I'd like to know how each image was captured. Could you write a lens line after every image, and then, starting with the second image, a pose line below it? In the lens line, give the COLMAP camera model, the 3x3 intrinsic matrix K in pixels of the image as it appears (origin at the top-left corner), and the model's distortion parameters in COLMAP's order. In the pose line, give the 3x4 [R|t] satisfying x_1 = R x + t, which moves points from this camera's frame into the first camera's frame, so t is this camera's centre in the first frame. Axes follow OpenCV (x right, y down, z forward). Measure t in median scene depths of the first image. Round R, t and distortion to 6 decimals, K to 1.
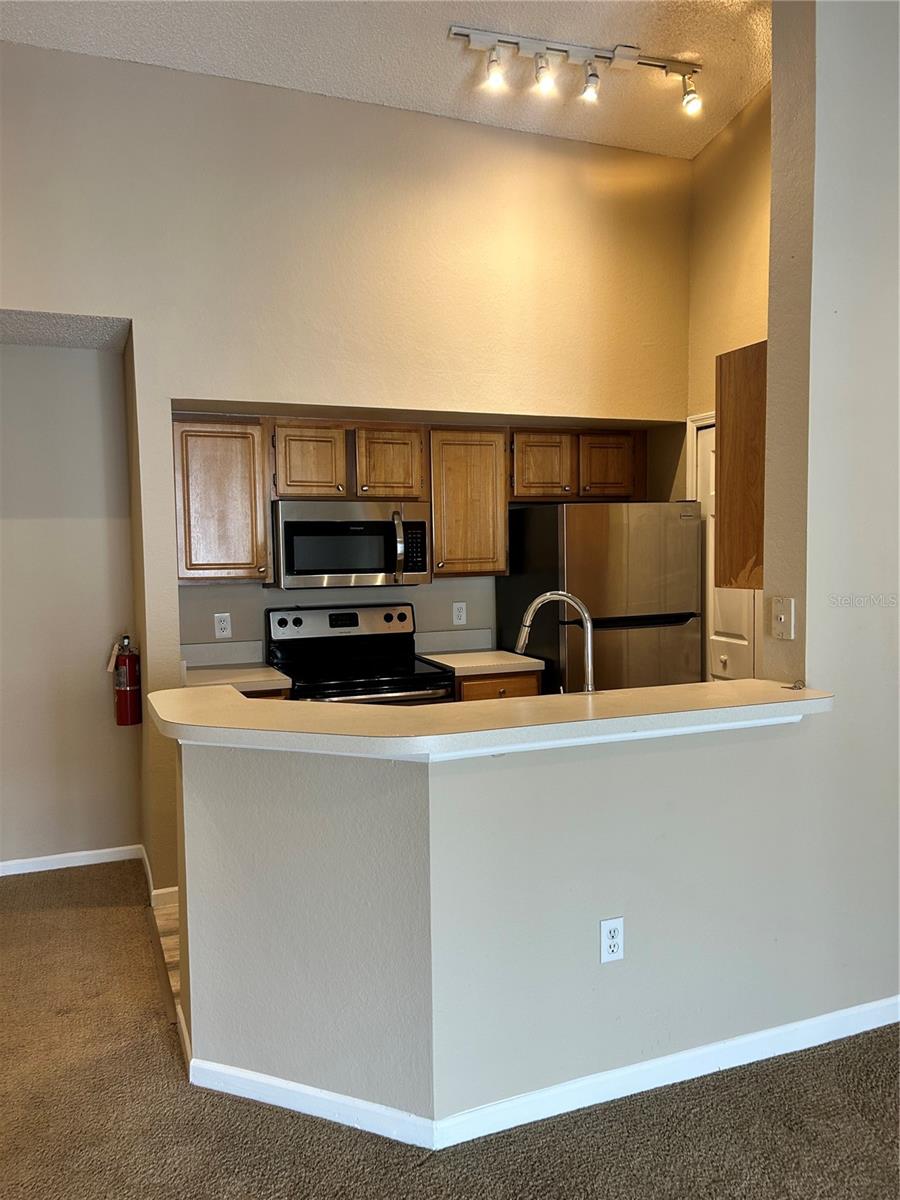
lens RADIAL K [[887.7, 0, 438.6], [0, 887.7, 607.8], [0, 0, 1]] dist [0.036856, -0.029853]
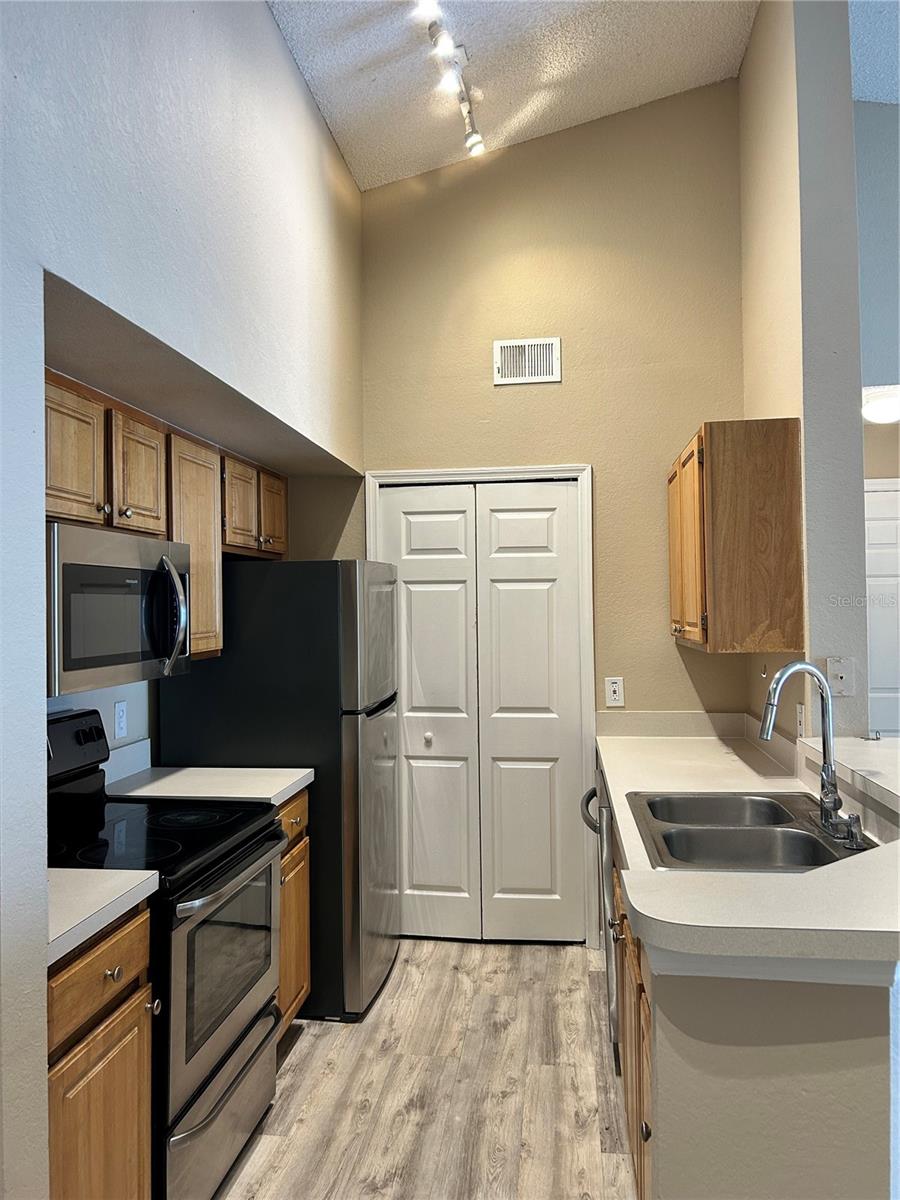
lens RADIAL K [[887.7, 0, 448.5], [0, 887.7, 605.5], [0, 0, 1]] dist [0.036856, -0.029853]
pose [[0.498974, 0.010855, 0.866549, -0.483796], [0.064462, 0.996687, -0.049604, -0.031620], [-0.864216, 0.080610, 0.496621, 0.532899]]
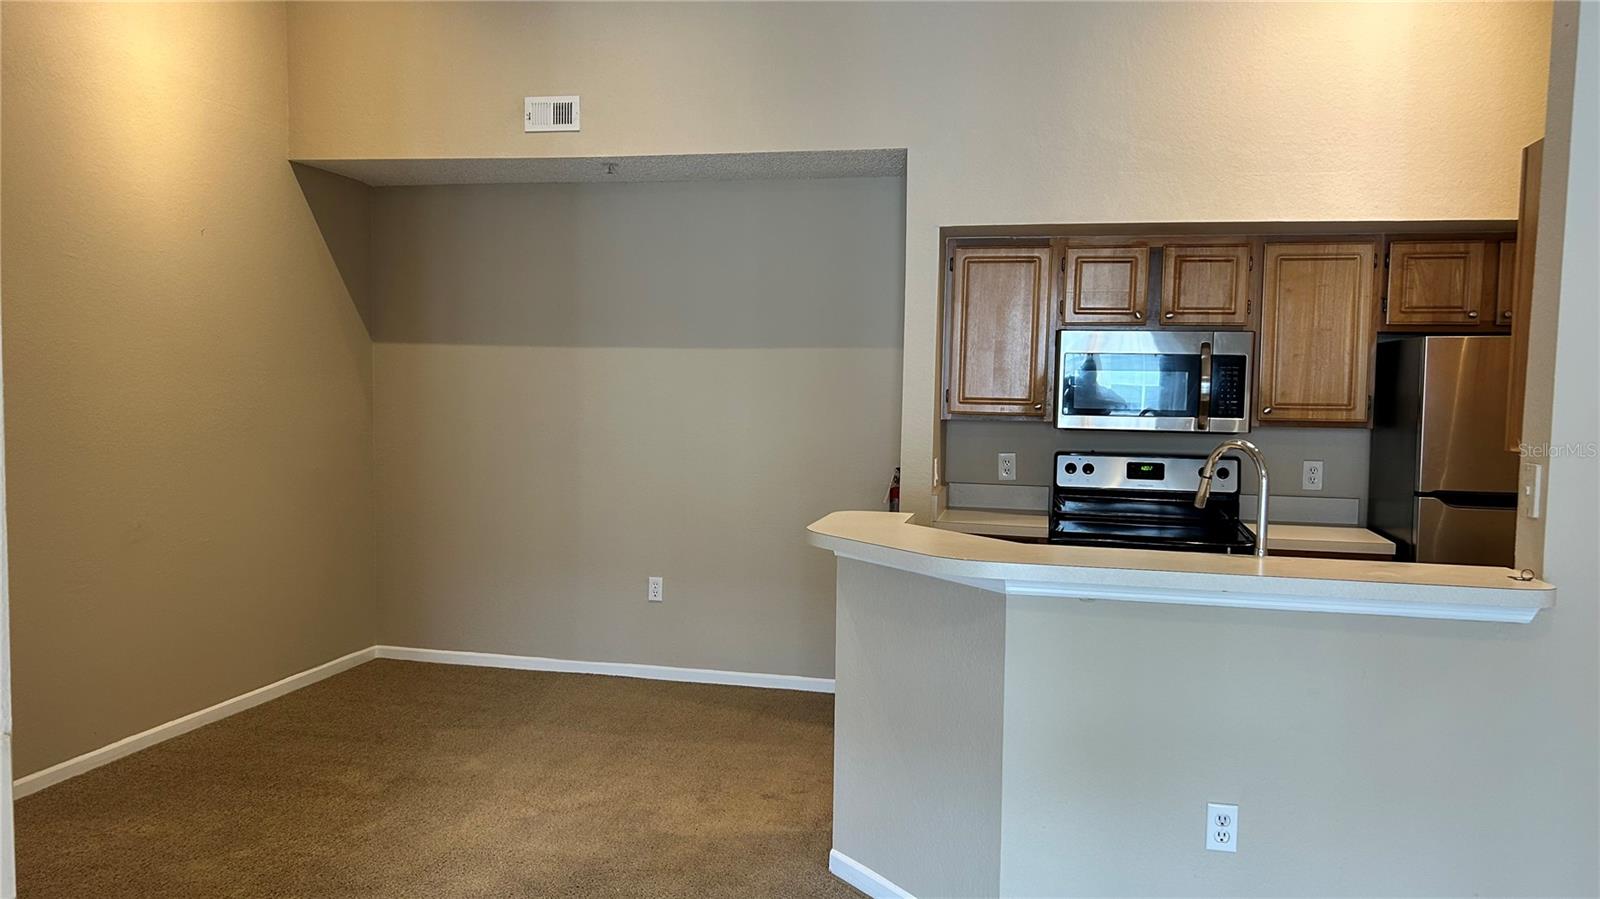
lens RADIAL K [[1209.4, 0, 797.4], [0, 1209.4, 450.8], [0, 0, 1]] dist [-0.011045, -0.021168]
pose [[0.817409, 0.060332, -0.572890, 0.292453], [-0.067935, 0.997657, 0.008134, 0.008225], [0.572039, 0.032271, 0.819592, -0.139230]]
